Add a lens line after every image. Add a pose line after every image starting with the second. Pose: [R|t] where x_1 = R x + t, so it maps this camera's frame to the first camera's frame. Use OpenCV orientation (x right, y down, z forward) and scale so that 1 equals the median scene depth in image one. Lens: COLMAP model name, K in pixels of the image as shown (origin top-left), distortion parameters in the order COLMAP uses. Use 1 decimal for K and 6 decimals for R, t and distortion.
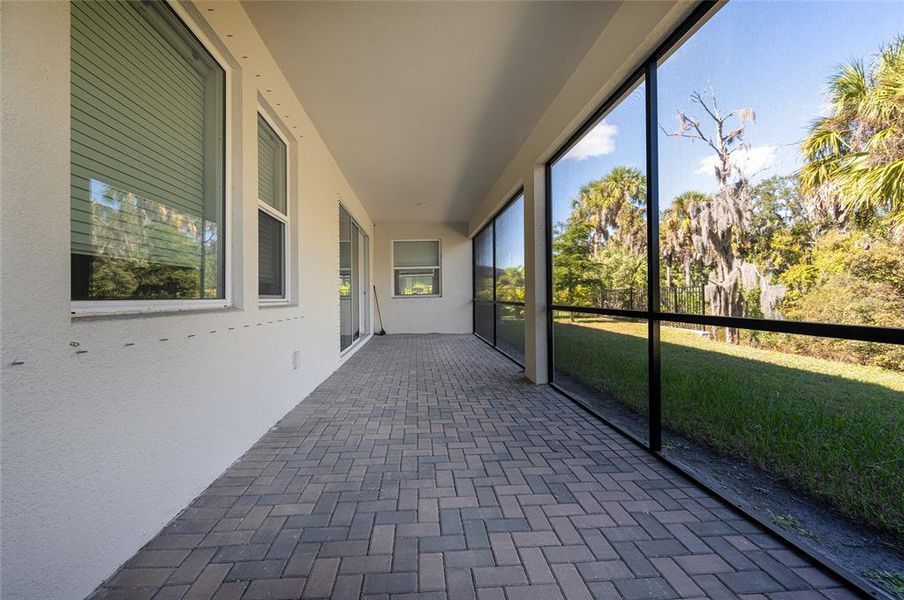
lens RADIAL K [[380.4, 0, 433.8], [0, 380.4, 299.4], [0, 0, 1]] dist [0.001110, 0.000350]
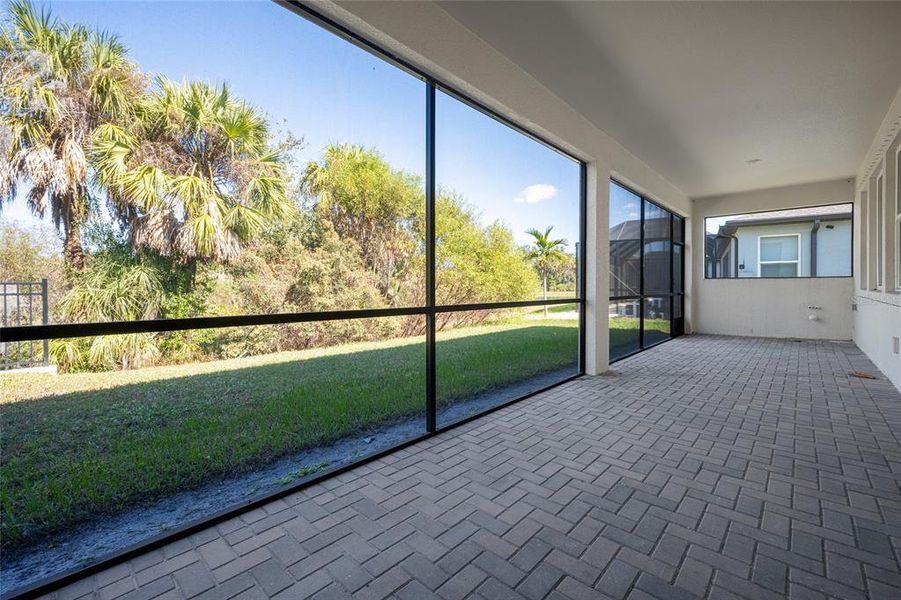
lens RADIAL K [[398.7, 0, 454.5], [0, 398.7, 284.5], [0, 0, 1]] dist [-0.000939, 0.000340]
pose [[-0.719360, 0.010283, 0.694561, -0.074641], [0.006602, 0.999946, -0.007966, -0.006456], [-0.694606, -0.001145, -0.719389, 0.458936]]
